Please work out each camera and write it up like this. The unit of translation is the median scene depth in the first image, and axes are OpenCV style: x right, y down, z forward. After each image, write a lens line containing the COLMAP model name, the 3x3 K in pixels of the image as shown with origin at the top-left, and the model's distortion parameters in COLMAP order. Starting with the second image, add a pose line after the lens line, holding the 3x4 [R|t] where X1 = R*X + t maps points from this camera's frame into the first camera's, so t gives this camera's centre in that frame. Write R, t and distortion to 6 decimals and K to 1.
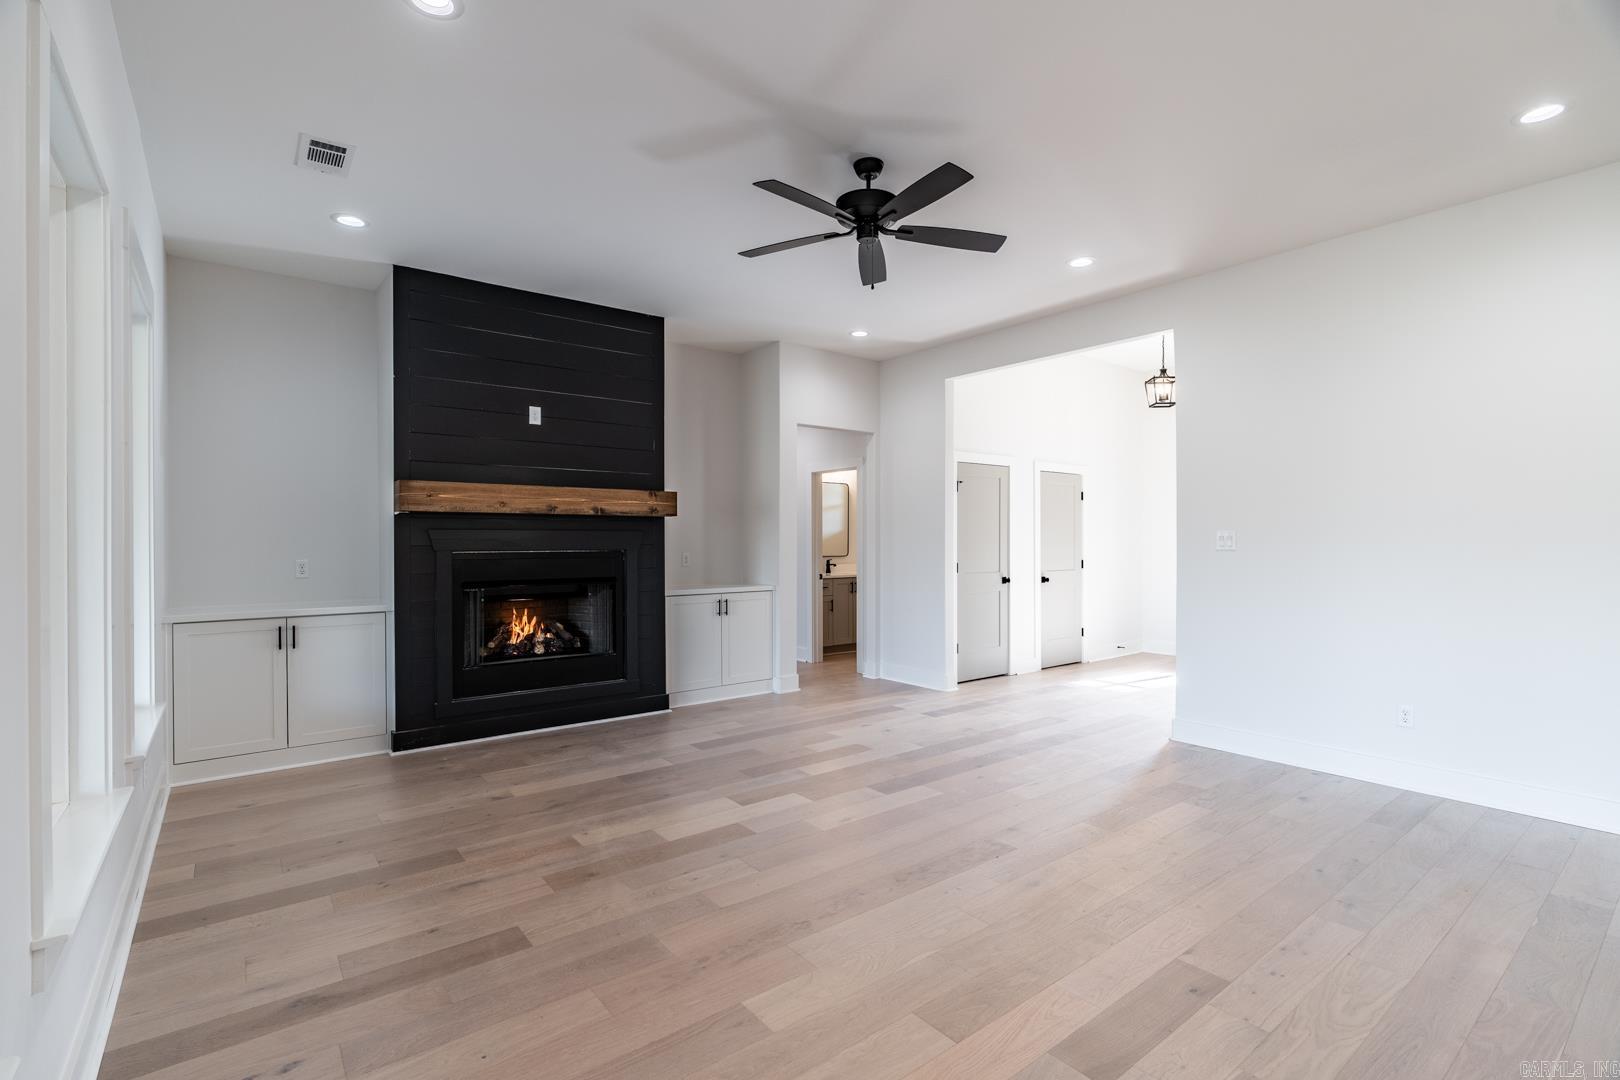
lens RADIAL K [[728.2, 0, 820.3], [0, 728.2, 542.3], [0, 0, 1]] dist [-0.003888, -0.000303]
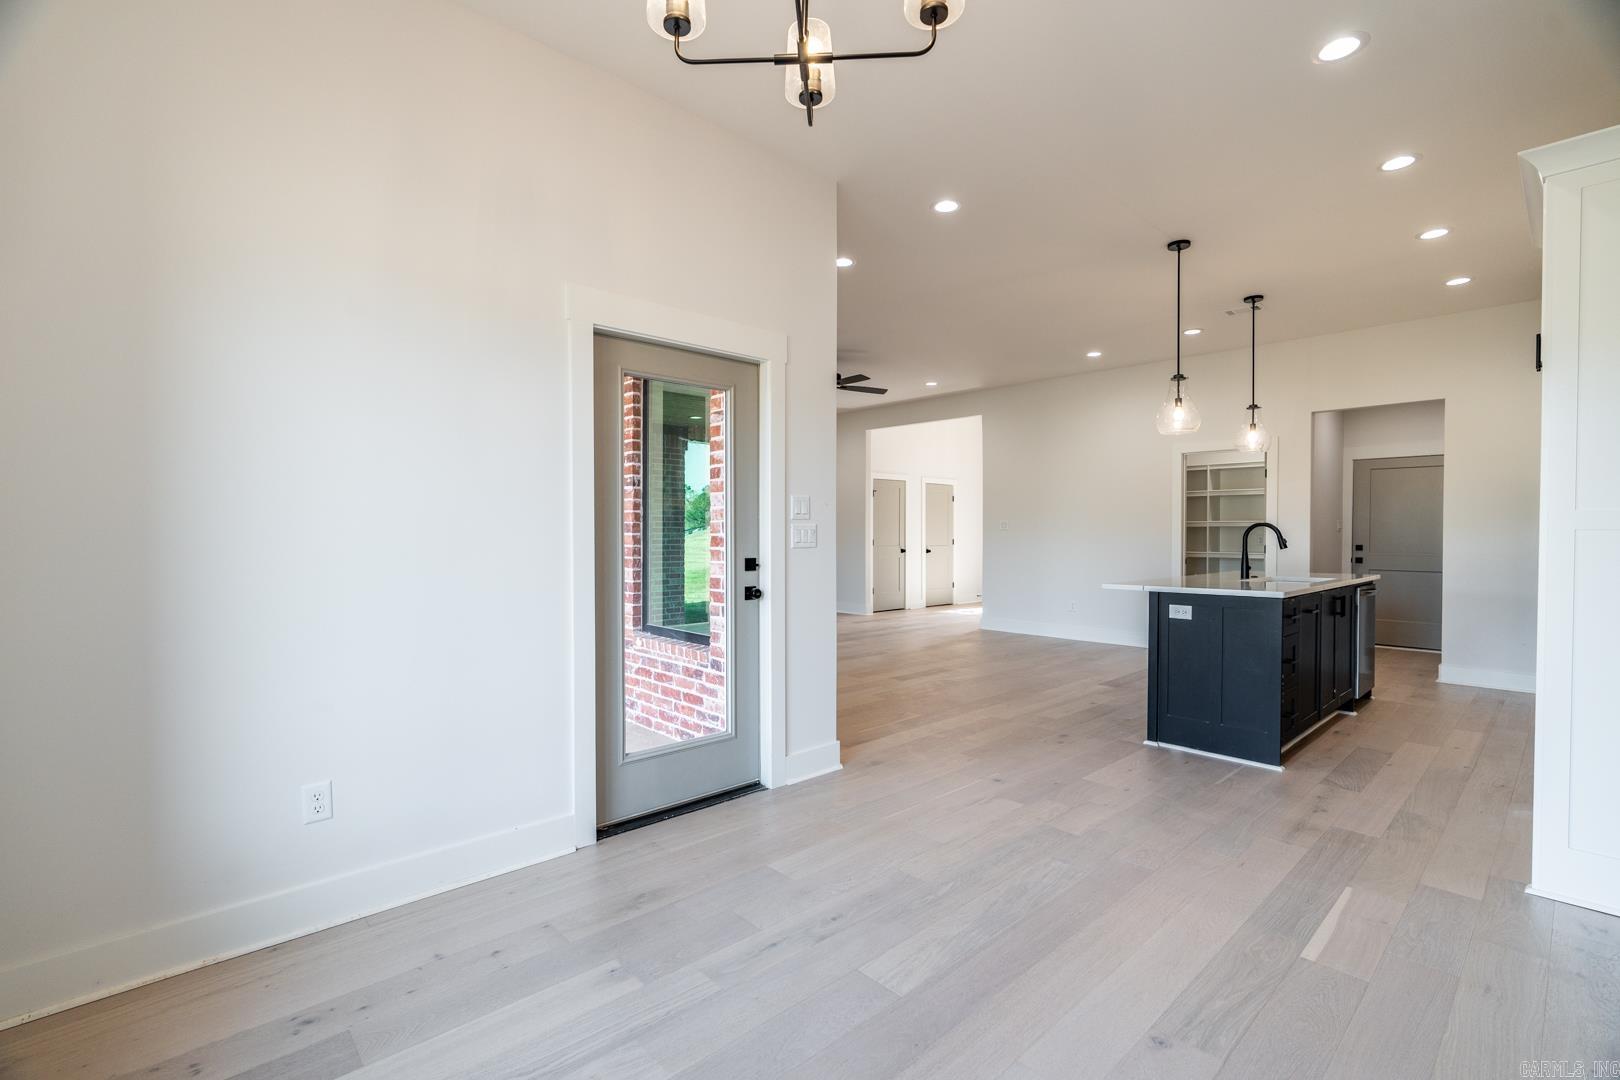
lens RADIAL K [[728.2, 0, 806.2], [0, 728.2, 537.2], [0, 0, 1]] dist [-0.003888, -0.000303]
pose [[0.997503, 0.005142, 0.070430, -0.078031], [-0.004947, 0.999983, -0.002938, 0.028140], [-0.070444, 0.002582, 0.997512, -0.618474]]
